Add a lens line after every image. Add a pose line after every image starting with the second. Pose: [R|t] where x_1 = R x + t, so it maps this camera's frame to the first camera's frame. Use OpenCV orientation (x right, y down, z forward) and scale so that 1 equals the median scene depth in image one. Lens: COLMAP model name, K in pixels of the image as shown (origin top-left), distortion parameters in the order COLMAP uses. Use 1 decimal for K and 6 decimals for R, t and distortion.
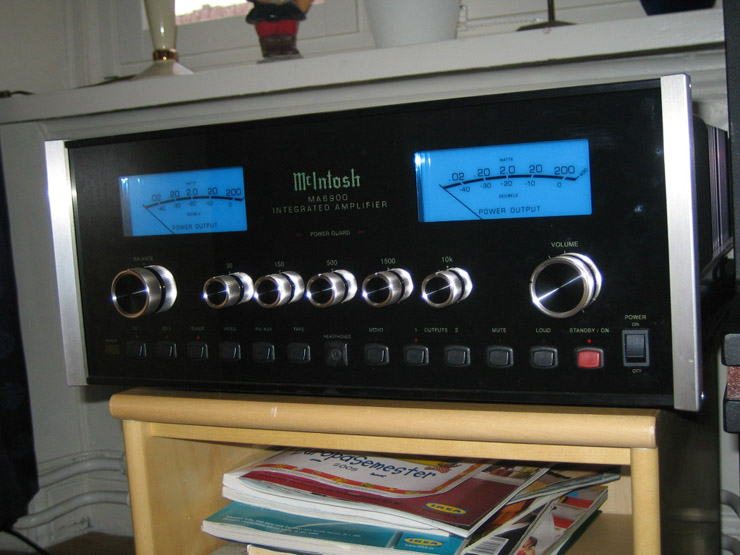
lens RADIAL K [[947.3, 0, 371.1], [0, 947.3, 277.6], [0, 0, 1]] dist [-0.092409, 0.000000]
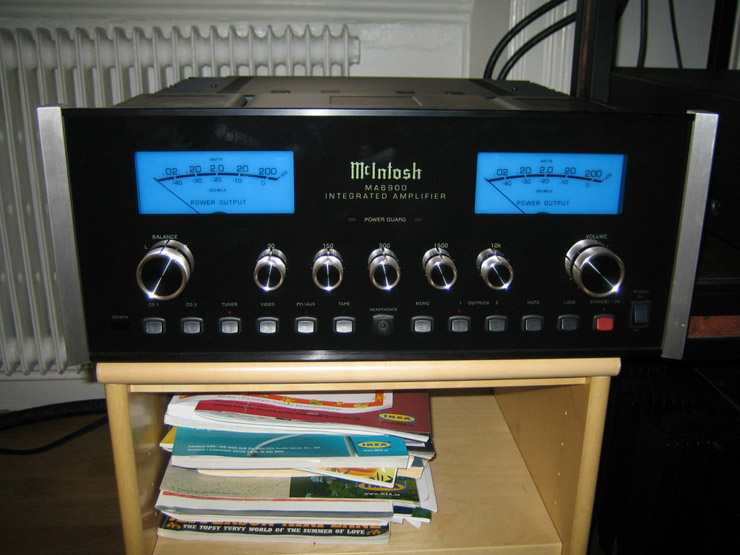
lens RADIAL K [[759.1, 0, 369.5], [0, 759.1, 278.5], [0, 0, 1]] dist [-0.086017, 0.000000]
pose [[0.877353, -0.081185, 0.472929, -0.479472], [-0.025196, 0.976430, 0.214359, -0.167856], [-0.479184, -0.199984, 0.854628, 0.254814]]
